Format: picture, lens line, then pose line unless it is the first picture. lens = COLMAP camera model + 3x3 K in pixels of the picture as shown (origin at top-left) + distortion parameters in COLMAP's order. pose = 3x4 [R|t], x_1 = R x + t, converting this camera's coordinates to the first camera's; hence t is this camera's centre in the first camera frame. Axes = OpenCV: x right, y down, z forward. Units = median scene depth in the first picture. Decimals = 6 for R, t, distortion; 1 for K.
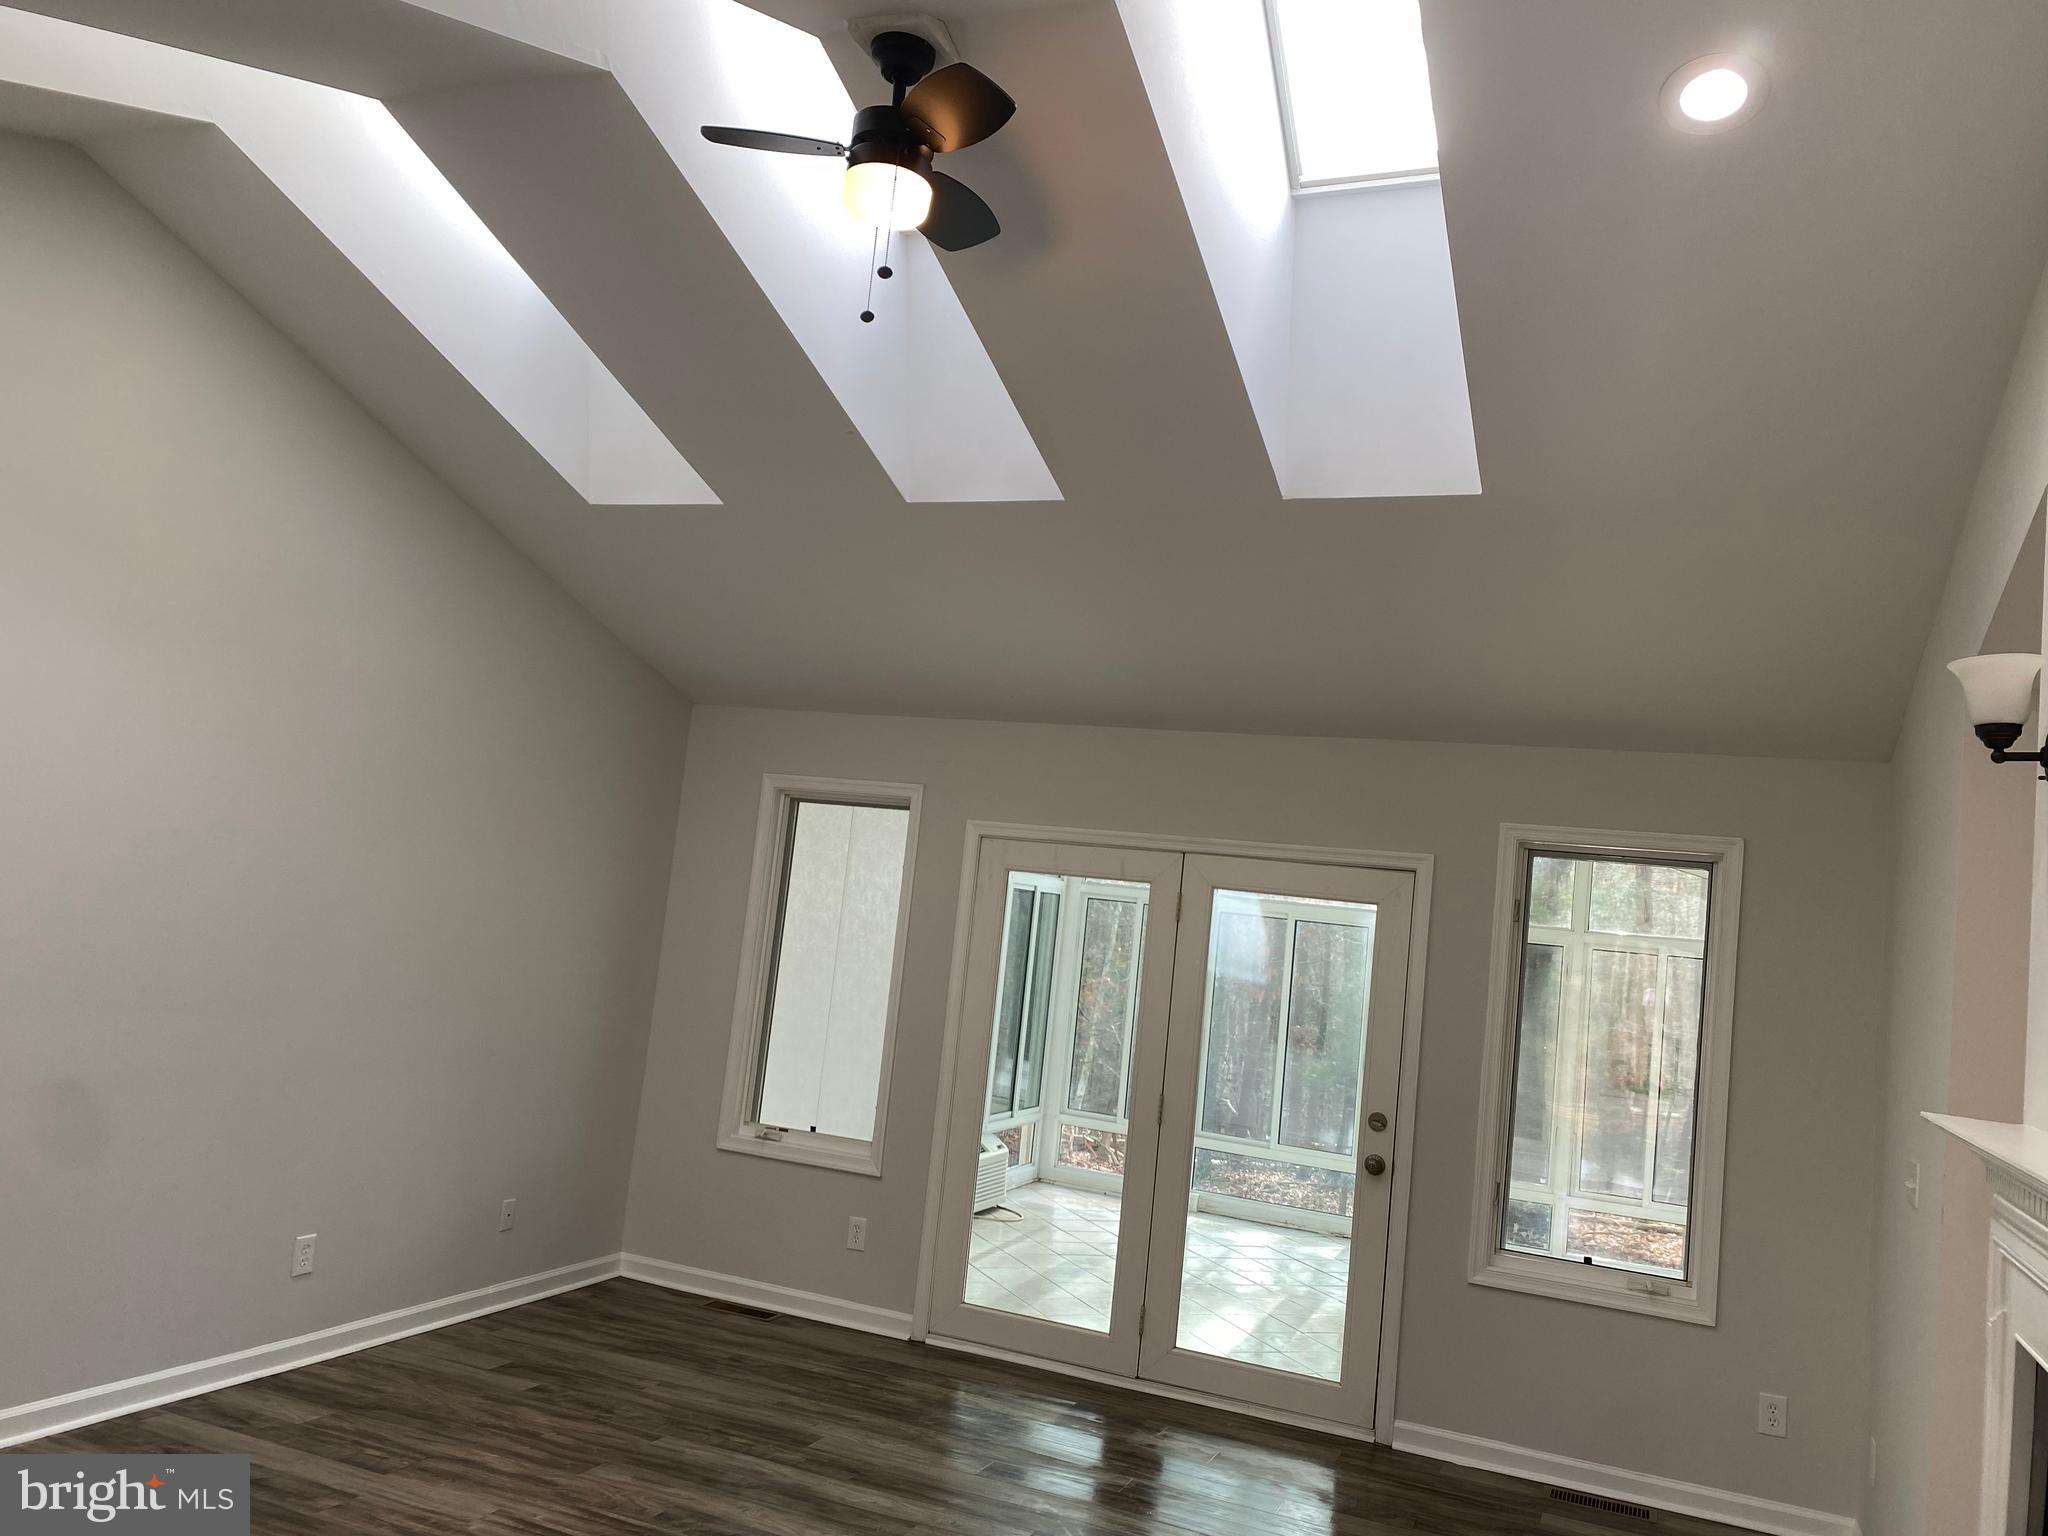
lens RADIAL K [[1552.3, 0, 1024.0], [0, 1552.3, 768.0], [0, 0, 1]] dist [0.041582, -0.023140]
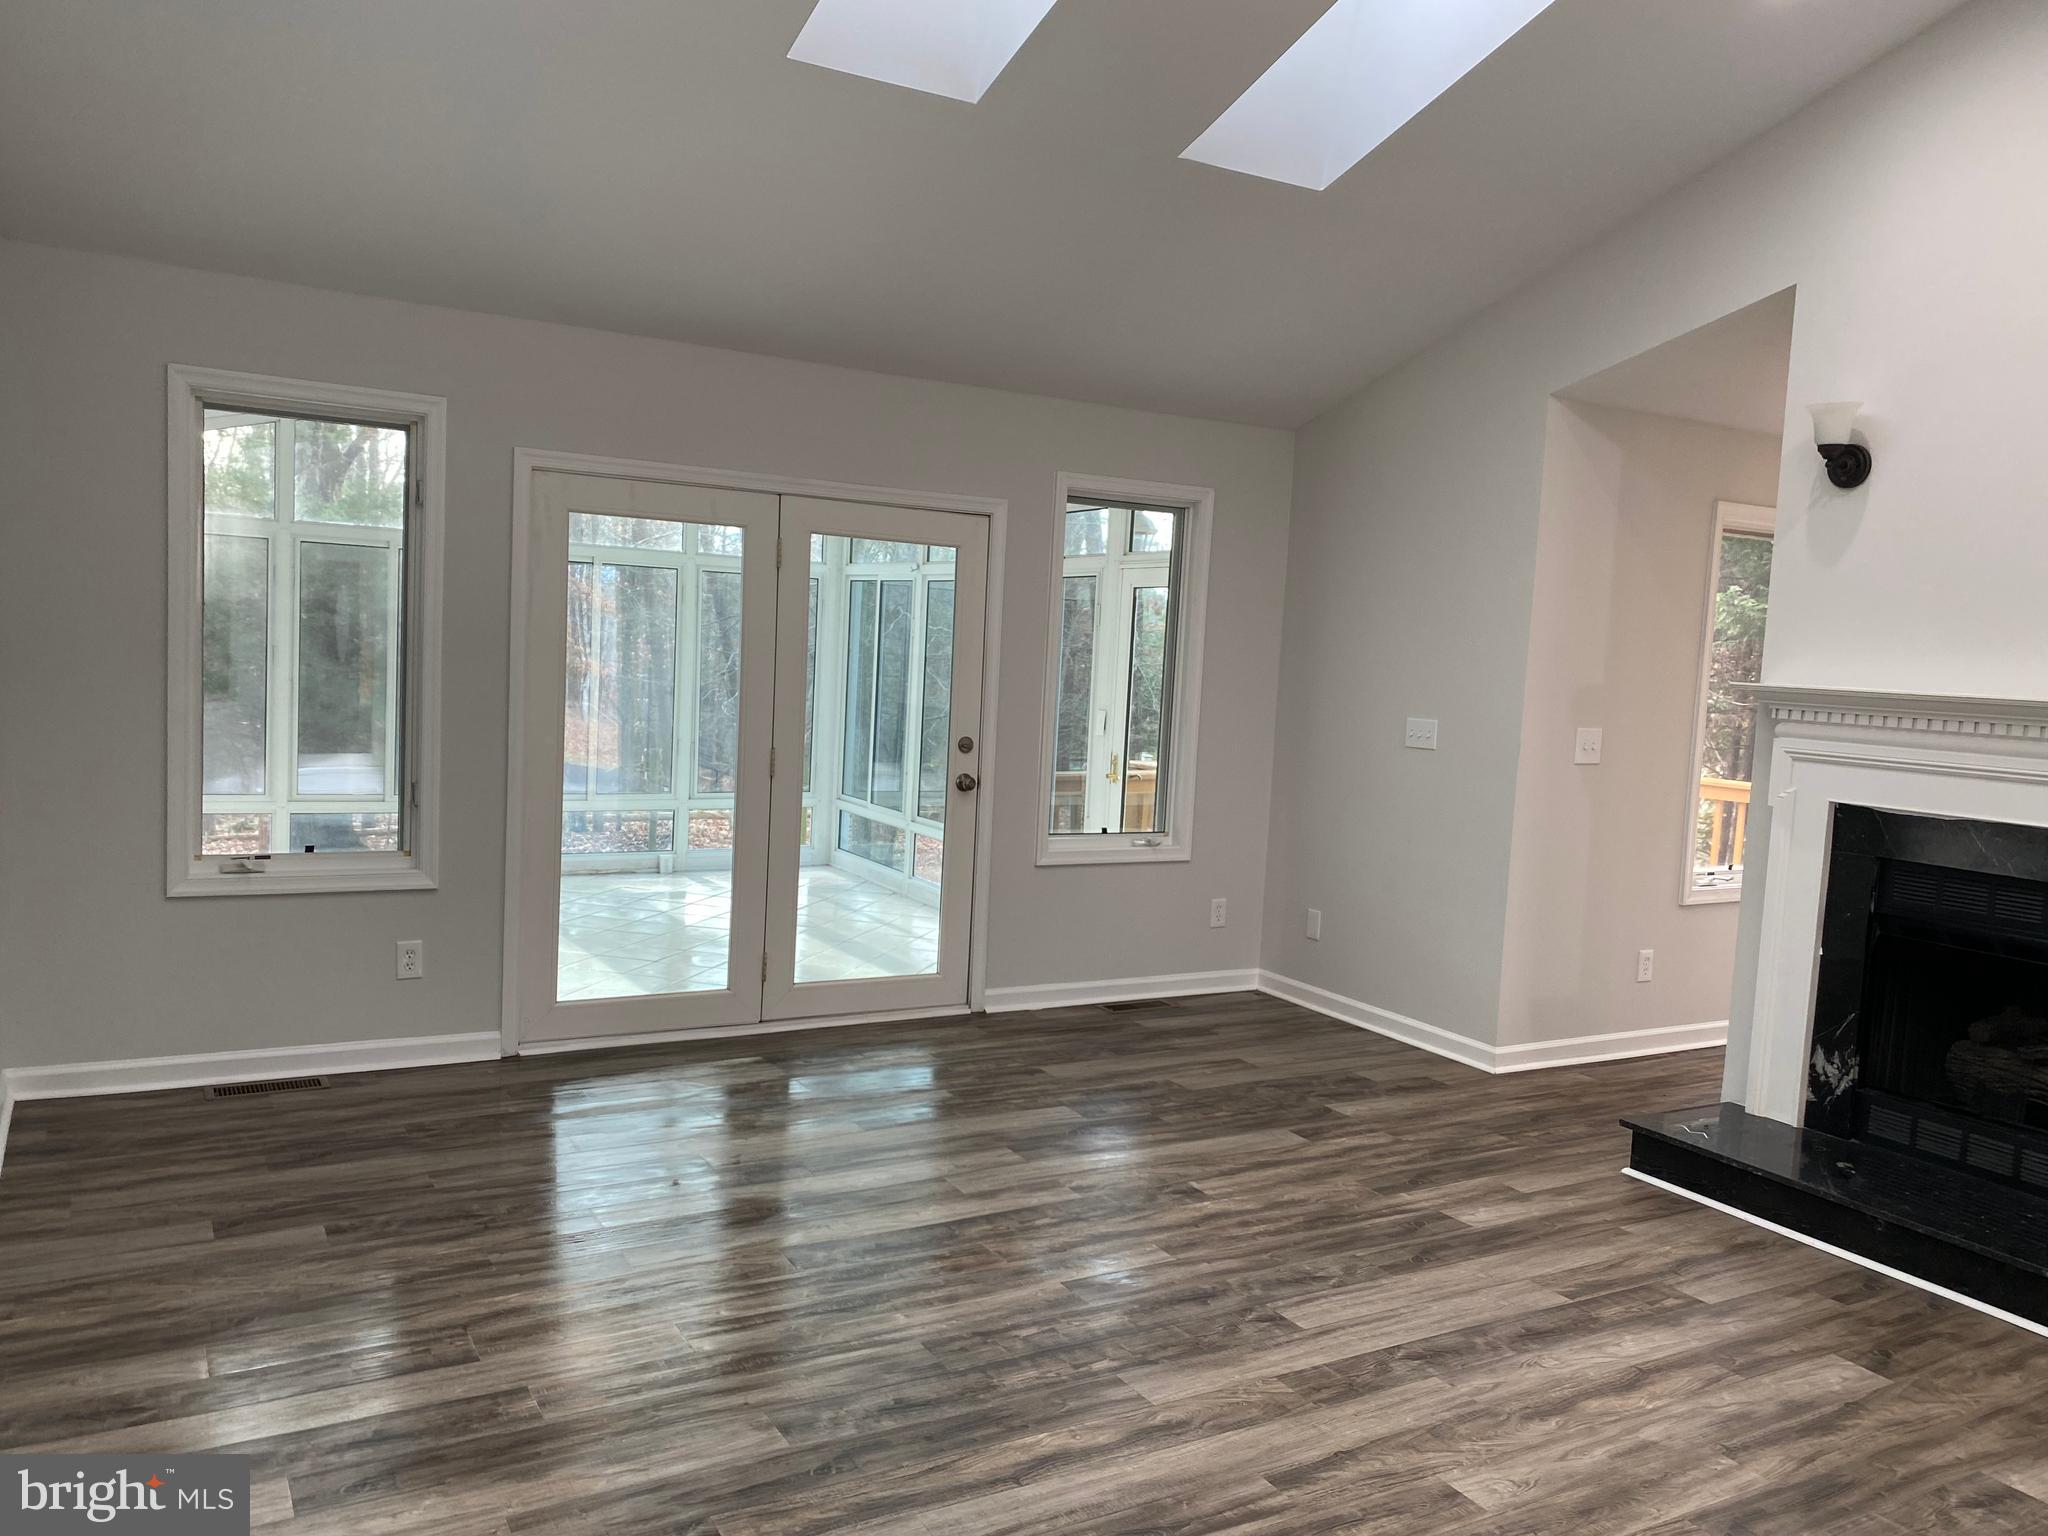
lens RADIAL K [[1552.3, 0, 1024.0], [0, 1552.3, 768.0], [0, 0, 1]] dist [0.041582, -0.023140]
pose [[0.607095, -0.133910, 0.783265, -0.591016], [-0.068005, 0.973327, 0.219113, -0.000156], [-0.791714, -0.186289, 0.581795, 0.314397]]
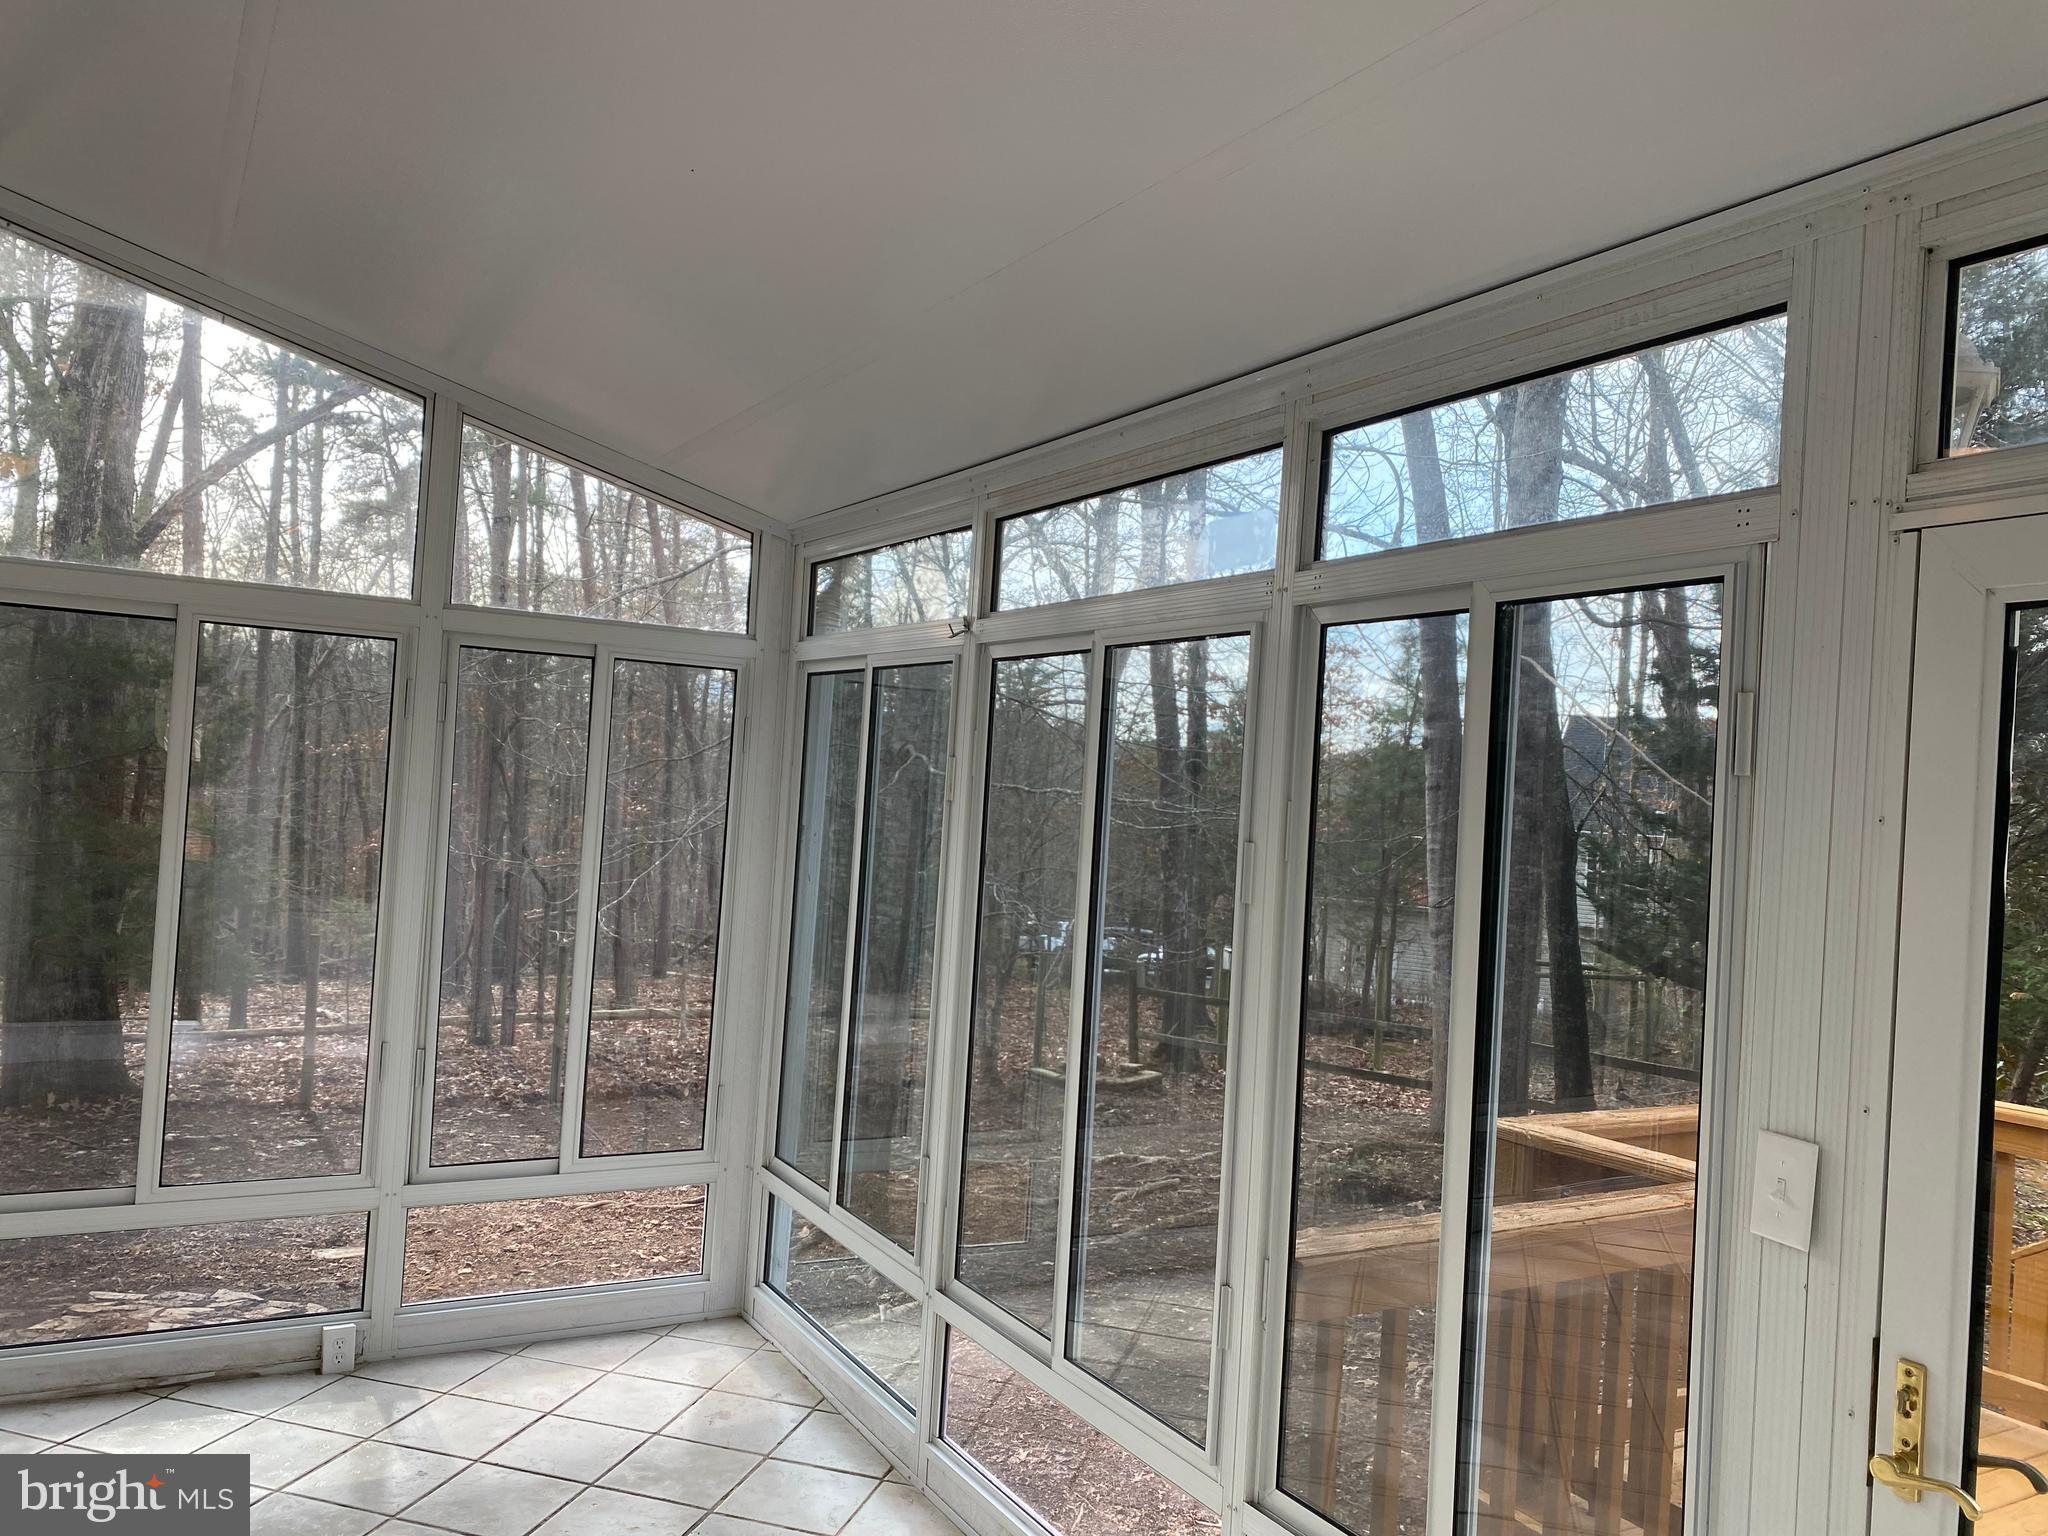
lens RADIAL K [[1571.8, 0, 972.6], [0, 1571.8, 763.7], [0, 0, 1]] dist [0.033146, -0.018057]
pose [[0.635657, -0.051197, 0.770272, 0.173441], [-0.071193, 0.989659, 0.124529, 0.139516], [-0.768682, -0.133996, 0.625438, 0.998876]]
